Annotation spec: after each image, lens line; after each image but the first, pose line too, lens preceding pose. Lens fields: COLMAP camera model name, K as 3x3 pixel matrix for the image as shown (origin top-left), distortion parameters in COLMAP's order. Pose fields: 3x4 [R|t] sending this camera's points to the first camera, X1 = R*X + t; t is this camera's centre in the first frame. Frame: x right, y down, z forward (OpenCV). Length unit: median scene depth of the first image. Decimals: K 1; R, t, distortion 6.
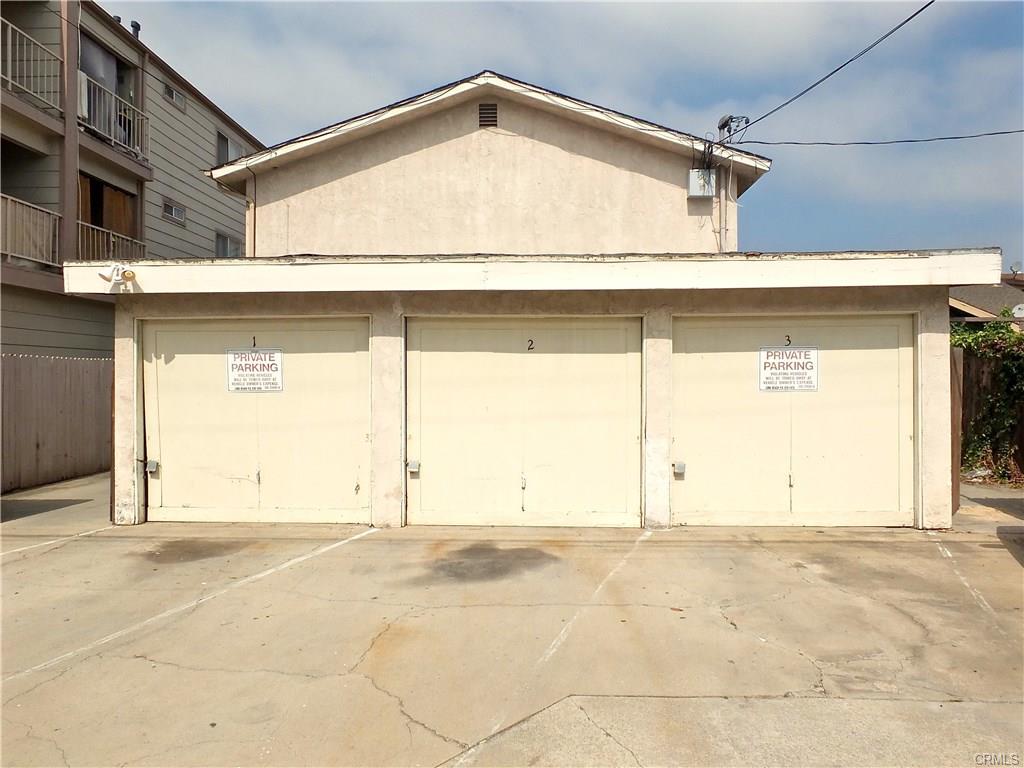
lens RADIAL K [[697.3, 0, 531.6], [0, 697.3, 381.6], [0, 0, 1]] dist [-0.020887, 0.005602]
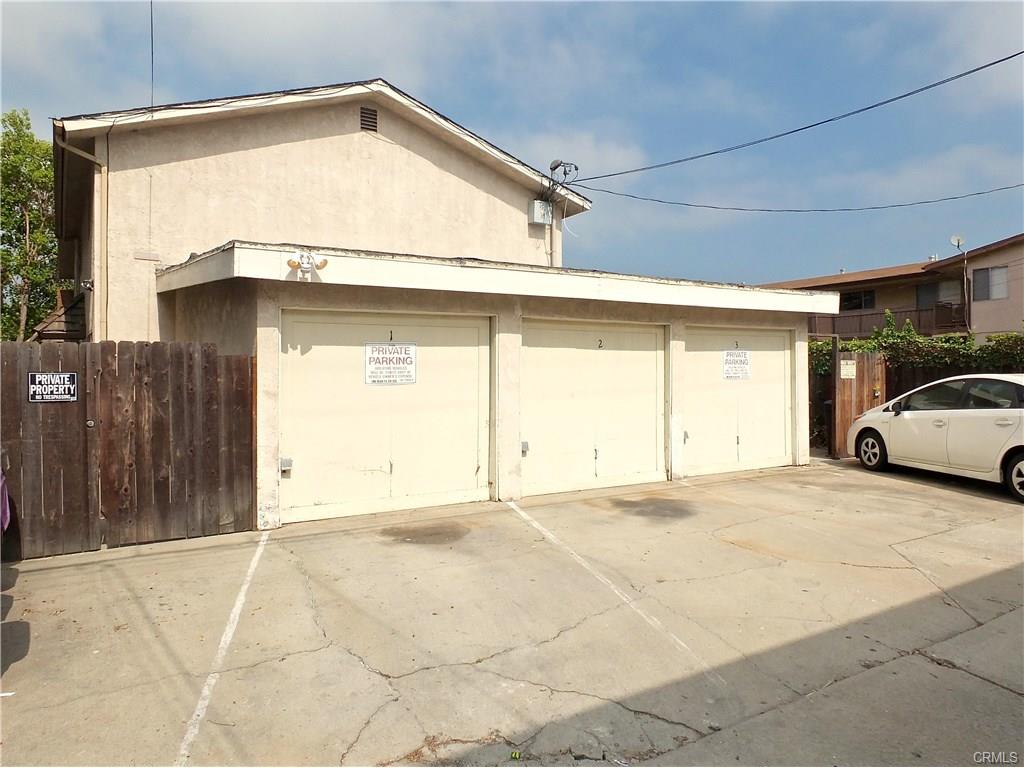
lens RADIAL K [[687.8, 0, 530.6], [0, 687.8, 382.0], [0, 0, 1]] dist [-0.012141, -0.000386]
pose [[0.818351, -0.012452, 0.574584, -0.476295], [0.011620, 0.999919, 0.005120, 0.005106], [-0.574602, 0.002487, 0.818429, 0.028106]]
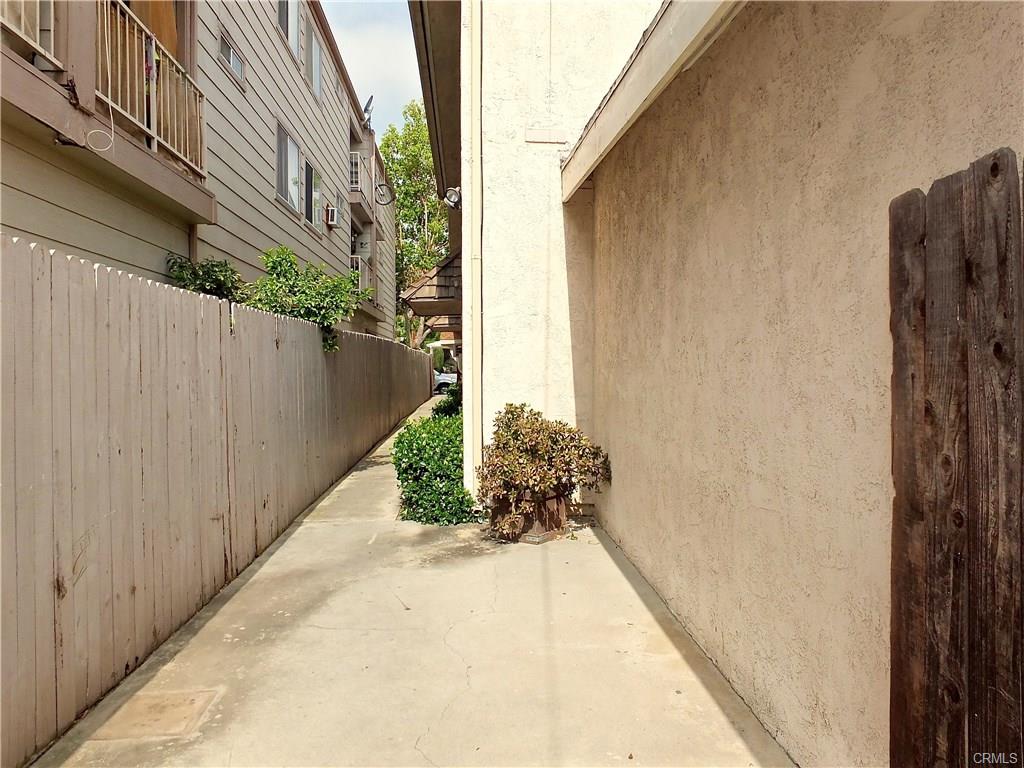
lens RADIAL K [[697.3, 0, 531.6], [0, 697.3, 381.6], [0, 0, 1]] dist [-0.020887, 0.005602]
pose [[0.994385, -0.014290, 0.104850, -0.434713], [0.013310, 0.999861, 0.010036, 0.007050], [-0.104978, -0.008584, 0.994437, 0.552921]]
